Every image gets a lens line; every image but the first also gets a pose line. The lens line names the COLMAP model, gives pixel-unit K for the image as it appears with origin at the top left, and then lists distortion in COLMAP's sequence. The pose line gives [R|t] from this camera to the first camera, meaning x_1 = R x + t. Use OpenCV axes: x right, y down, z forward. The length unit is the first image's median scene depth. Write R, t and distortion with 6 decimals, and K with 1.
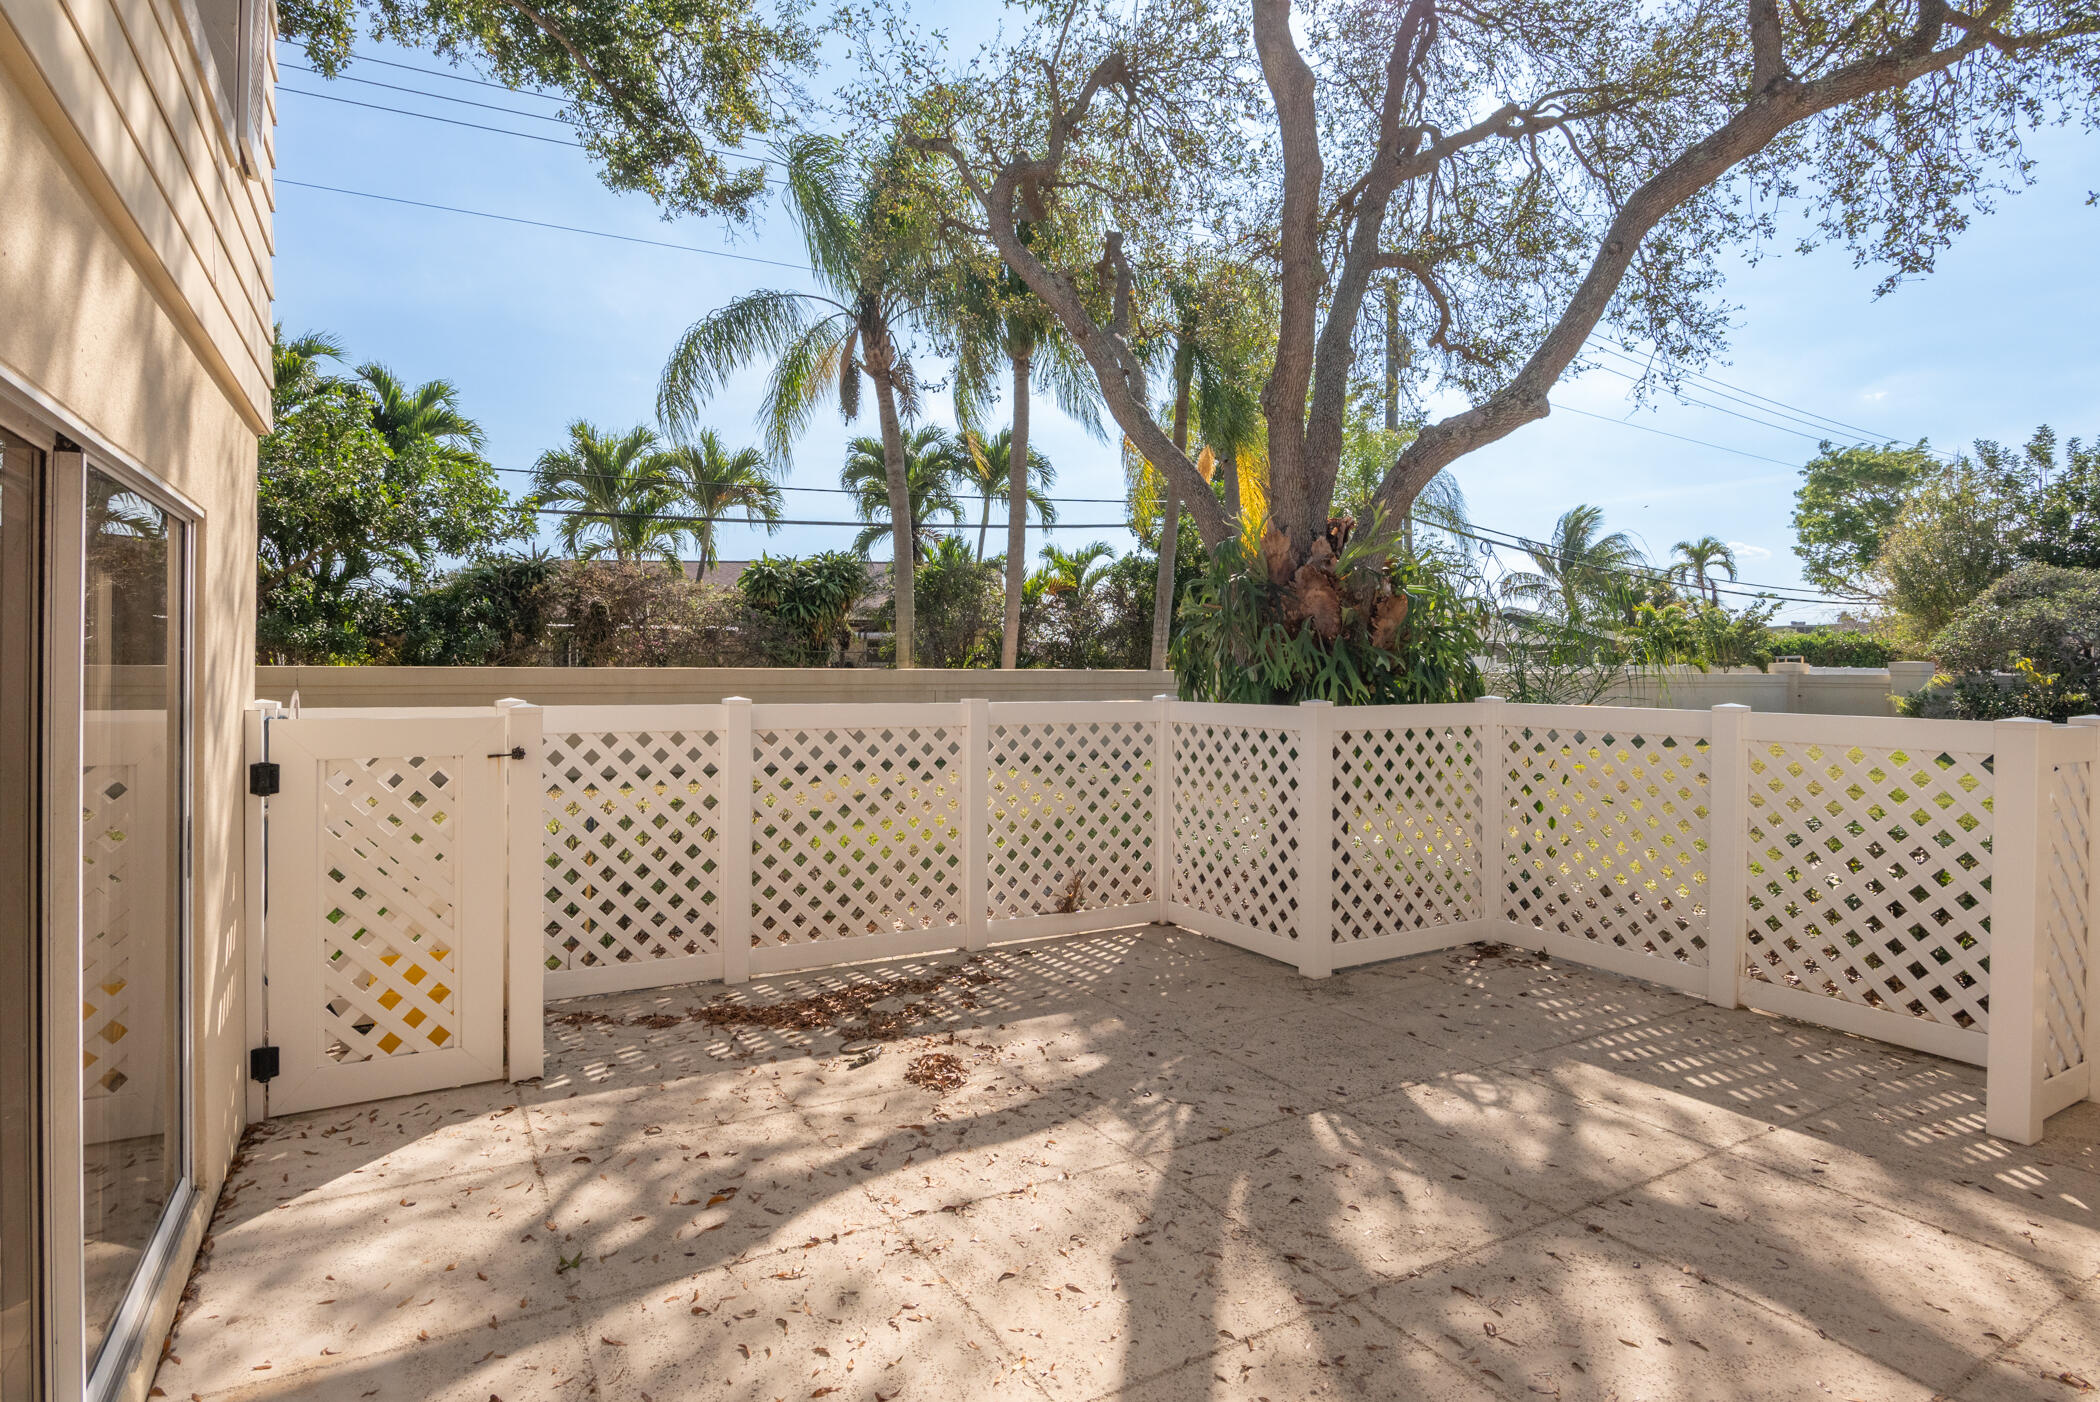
lens RADIAL K [[1057.4, 0, 1052.7], [0, 1057.4, 687.3], [0, 0, 1]] dist [-0.011184, -0.001454]
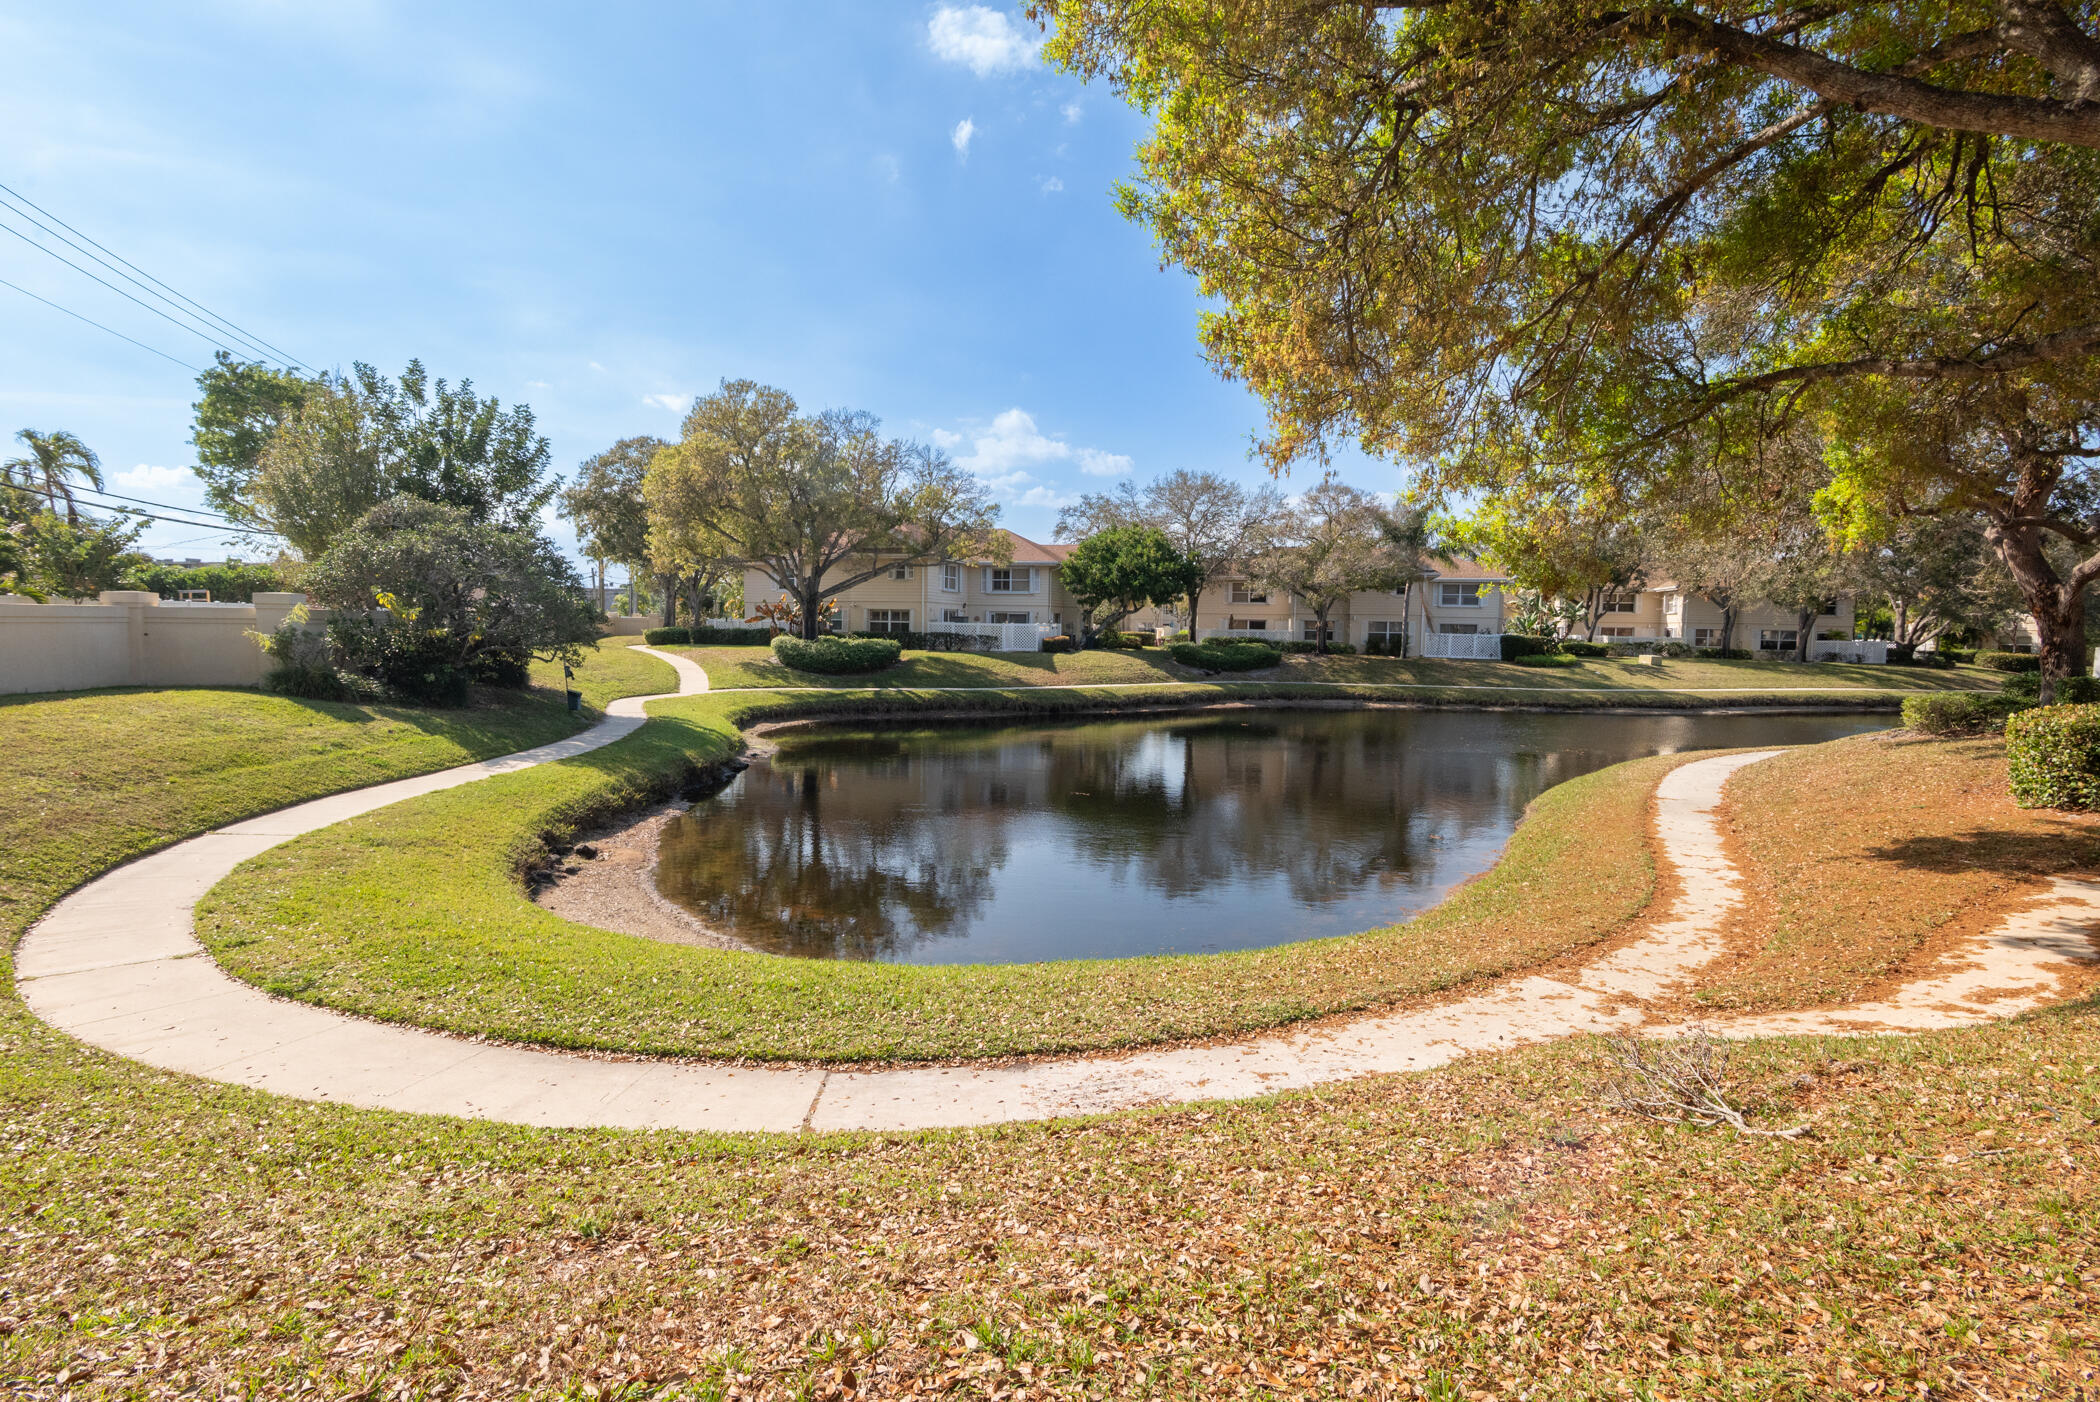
lens RADIAL K [[1057.4, 0, 1052.7], [0, 1057.4, 687.3], [0, 0, 1]] dist [-0.011184, -0.001454]
pose [[0.287695, -0.052286, 0.956294, 0.140750], [-0.002439, 0.998465, 0.055325, 0.002878], [-0.957719, -0.018249, 0.287126, 0.119462]]
